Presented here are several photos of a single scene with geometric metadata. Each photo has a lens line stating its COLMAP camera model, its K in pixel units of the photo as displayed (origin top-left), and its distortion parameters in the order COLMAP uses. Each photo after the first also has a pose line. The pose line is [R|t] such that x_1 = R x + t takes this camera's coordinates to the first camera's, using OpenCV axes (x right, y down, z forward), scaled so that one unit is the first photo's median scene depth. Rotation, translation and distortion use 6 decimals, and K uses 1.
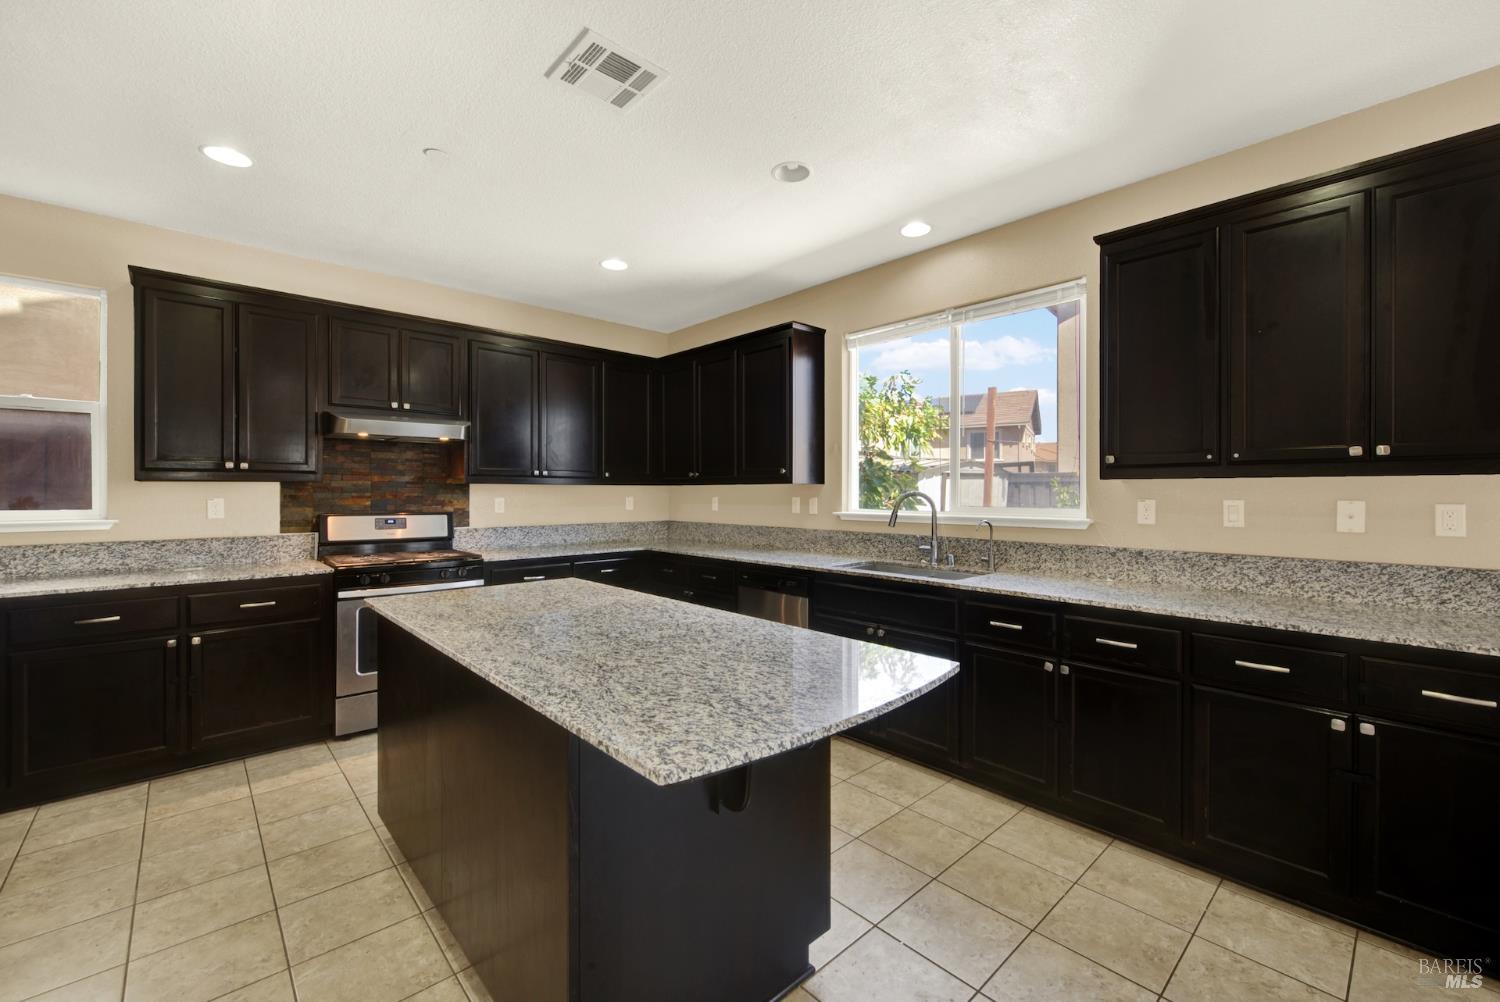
lens RADIAL K [[620.8, 0, 752.3], [0, 620.8, 492.5], [0, 0, 1]] dist [0.033785, -0.000047]
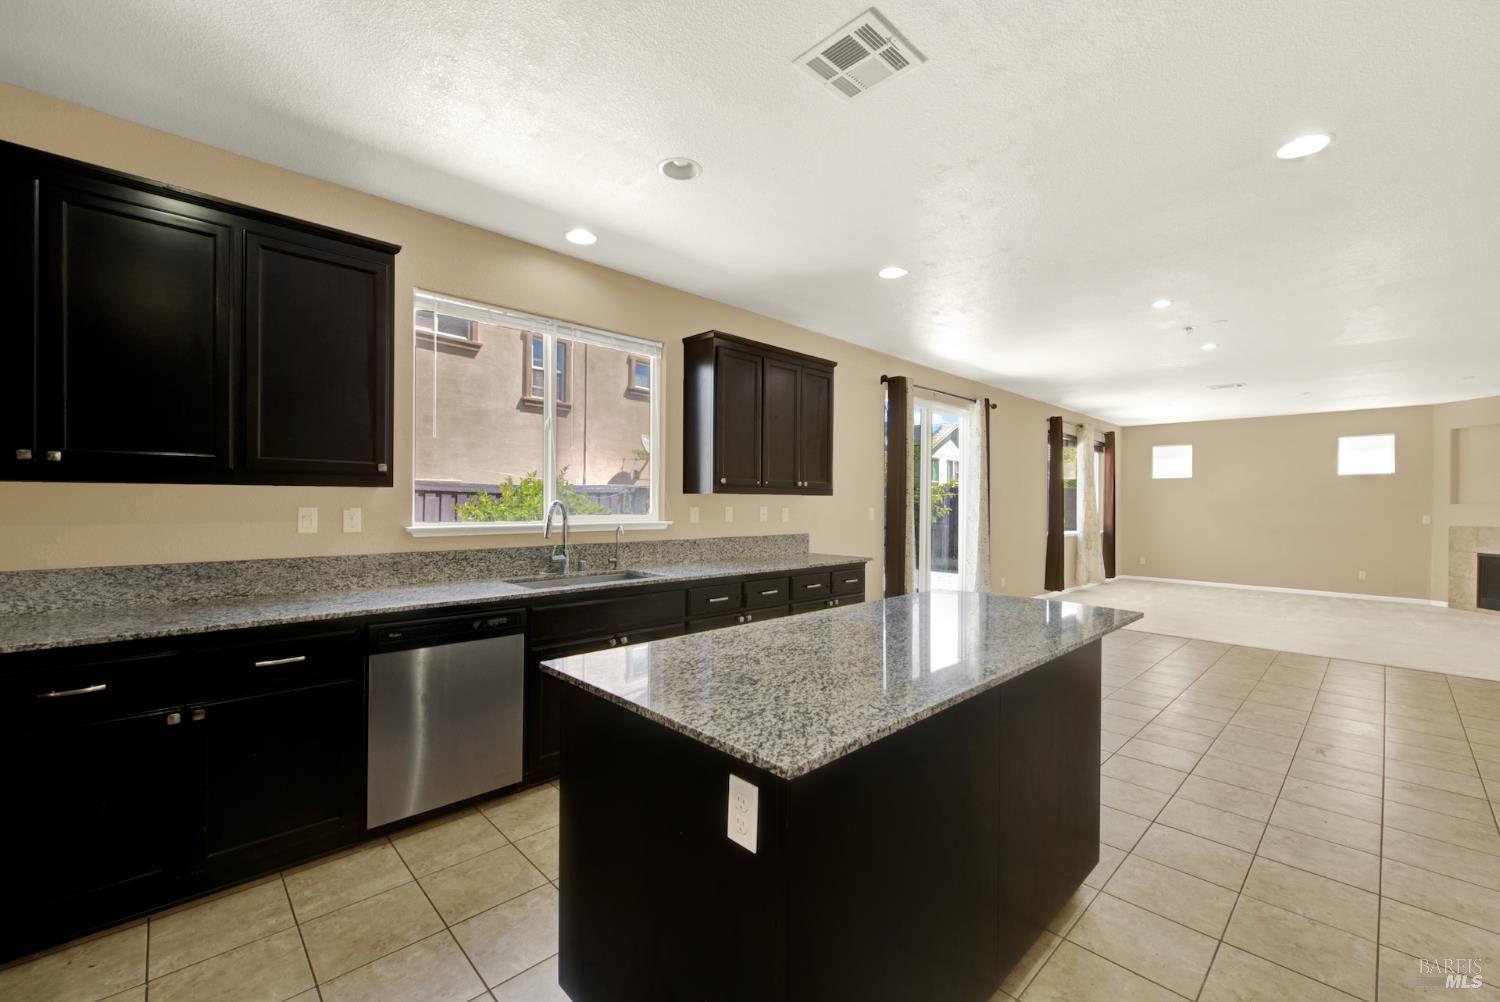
lens RADIAL K [[617.8, 0, 748.9], [0, 617.8, 503.9], [0, 0, 1]] dist [-0.007340, 0.000308]
pose [[-0.027197, -0.005372, 0.999616, -0.621113], [-0.007267, 0.999960, 0.005176, -0.003030], [-0.999604, -0.007124, -0.027235, 0.642977]]
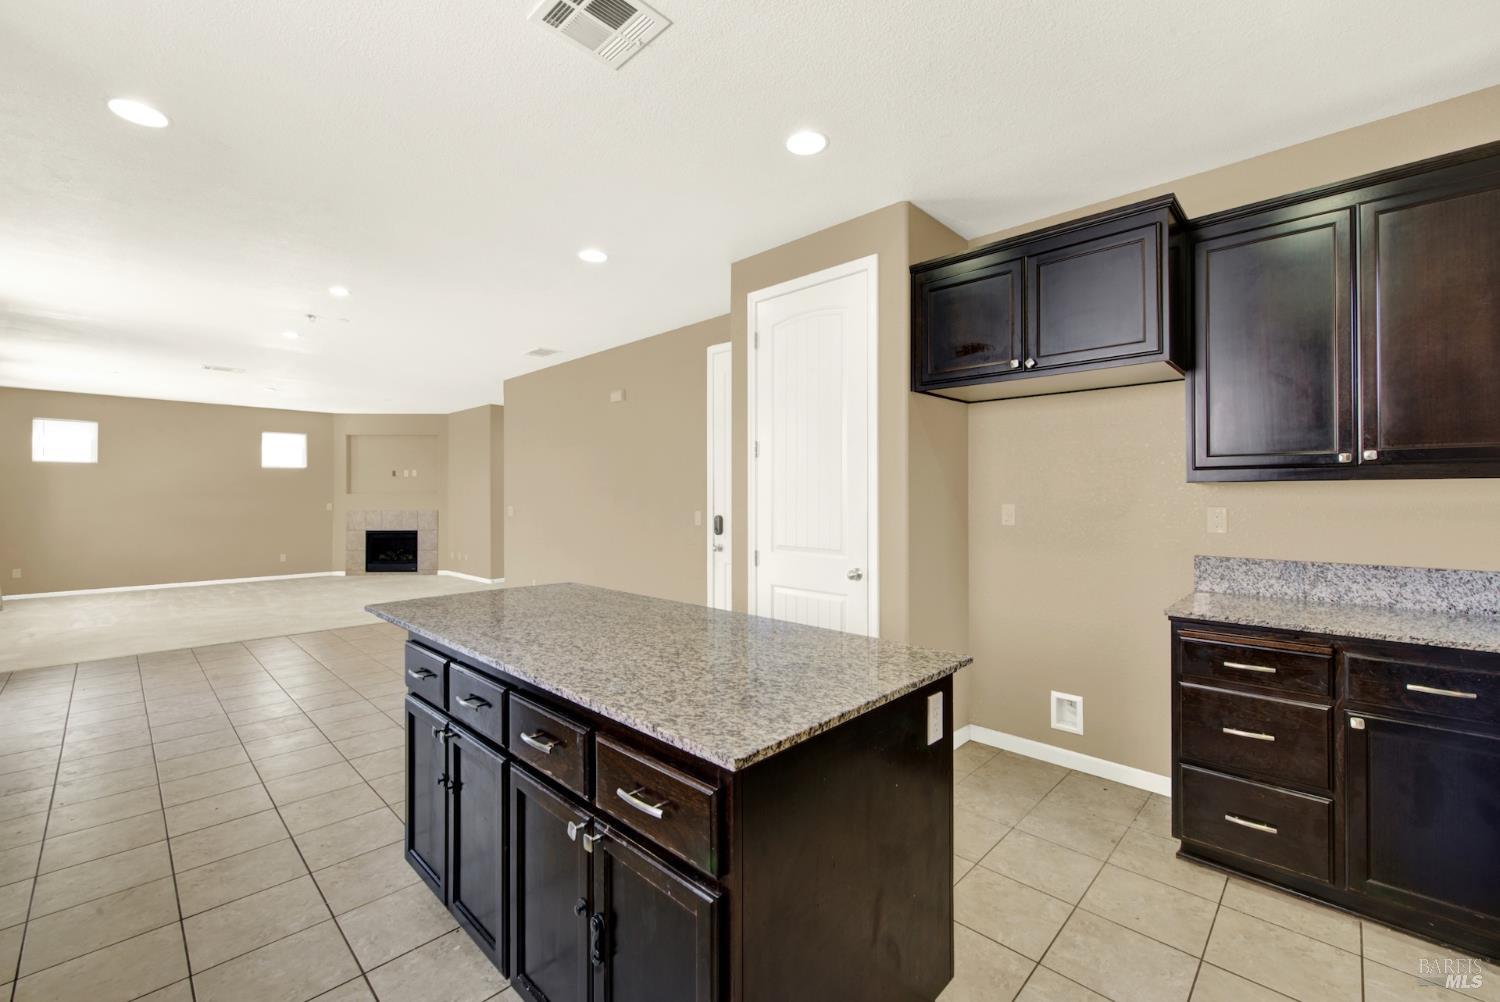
lens RADIAL K [[620.8, 0, 775.5], [0, 620.8, 490.7], [0, 0, 1]] dist [-0.013638, -0.000180]
pose [[-0.996306, 0.001652, -0.085856, -0.221906], [0.002138, 0.999982, -0.005572, -0.003460], [0.085845, -0.005735, -0.996292, 1.007570]]
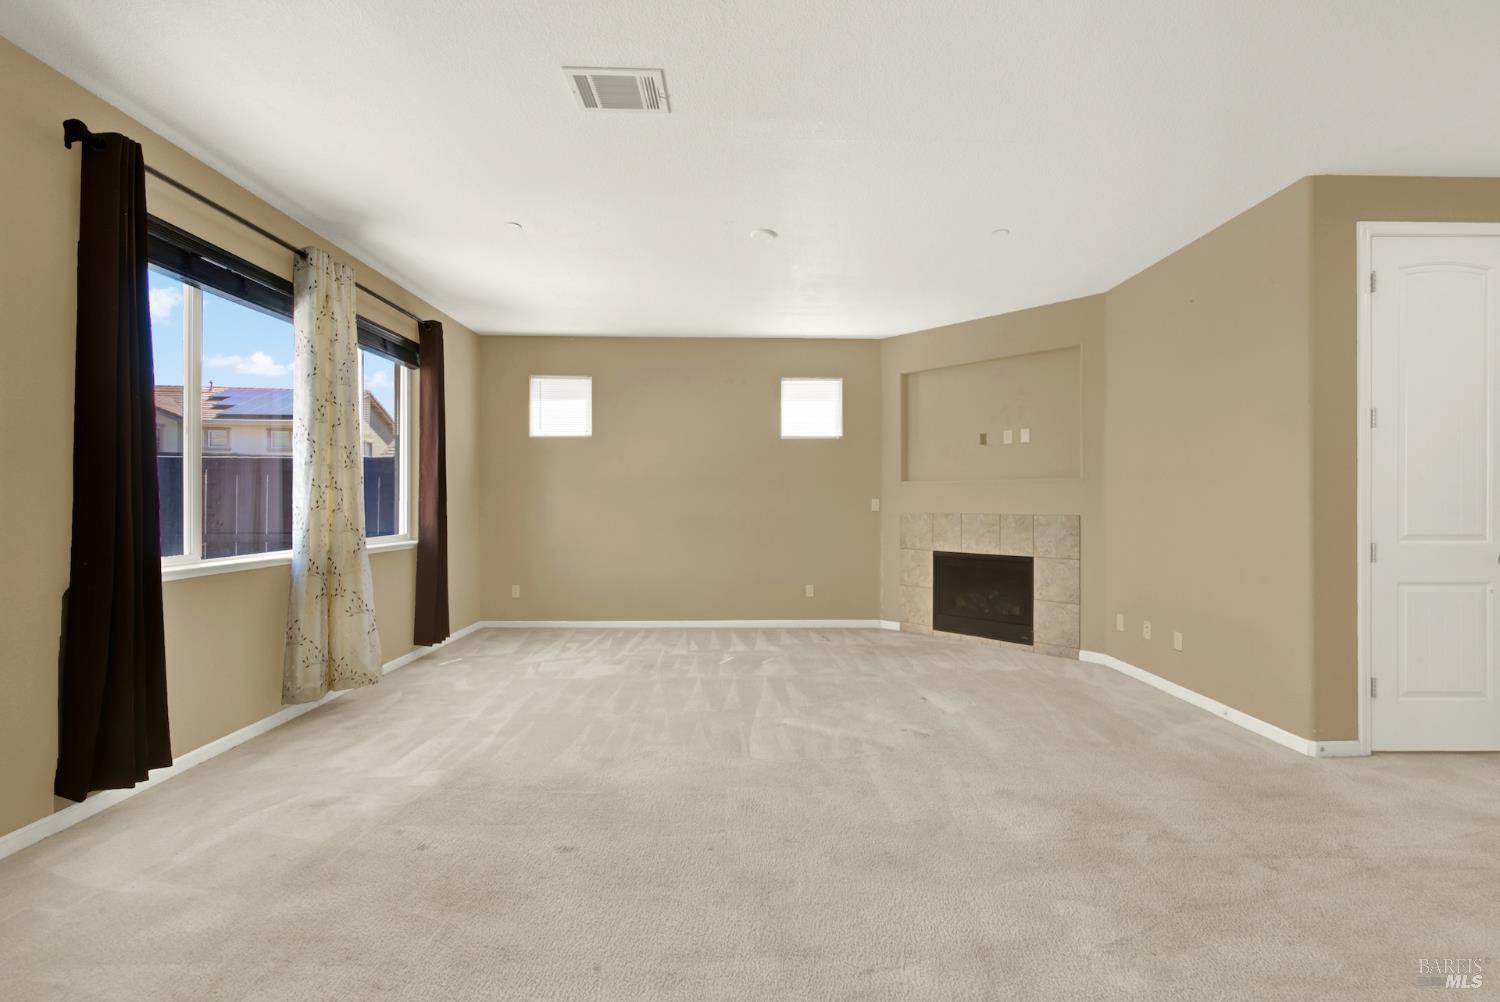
lens RADIAL K [[634.7, 0, 750.0], [0, 634.7, 501.0], [0, 0, 1]] dist [0.000221, -0.000097]
pose [[-0.743987, -0.000867, 0.668193, 0.653047], [-0.000715, 1.000000, 0.000502, 0.036509], [-0.668194, -0.000104, -0.743987, -0.438819]]
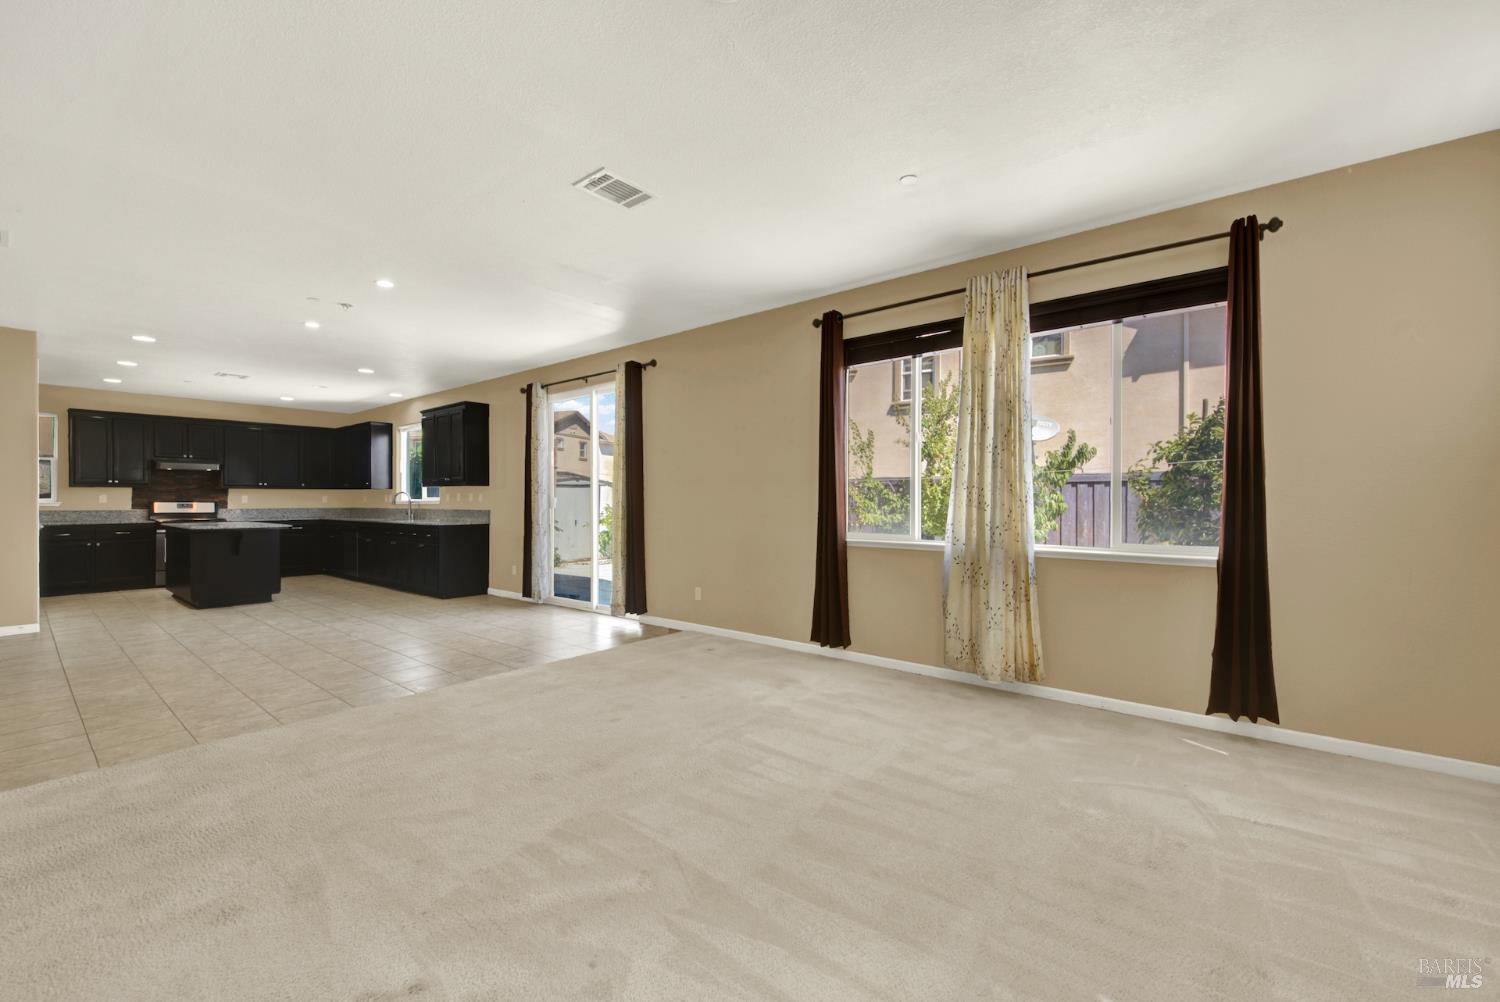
lens RADIAL K [[613.1, 0, 752.9], [0, 613.1, 504.1], [0, 0, 1]] dist [0.006022, 0.000116]
pose [[0.989547, -0.002225, 0.144192, 1.207459], [0.001913, 0.999996, 0.002301, 0.042189], [-0.144197, -0.002001, 0.989547, -1.601569]]
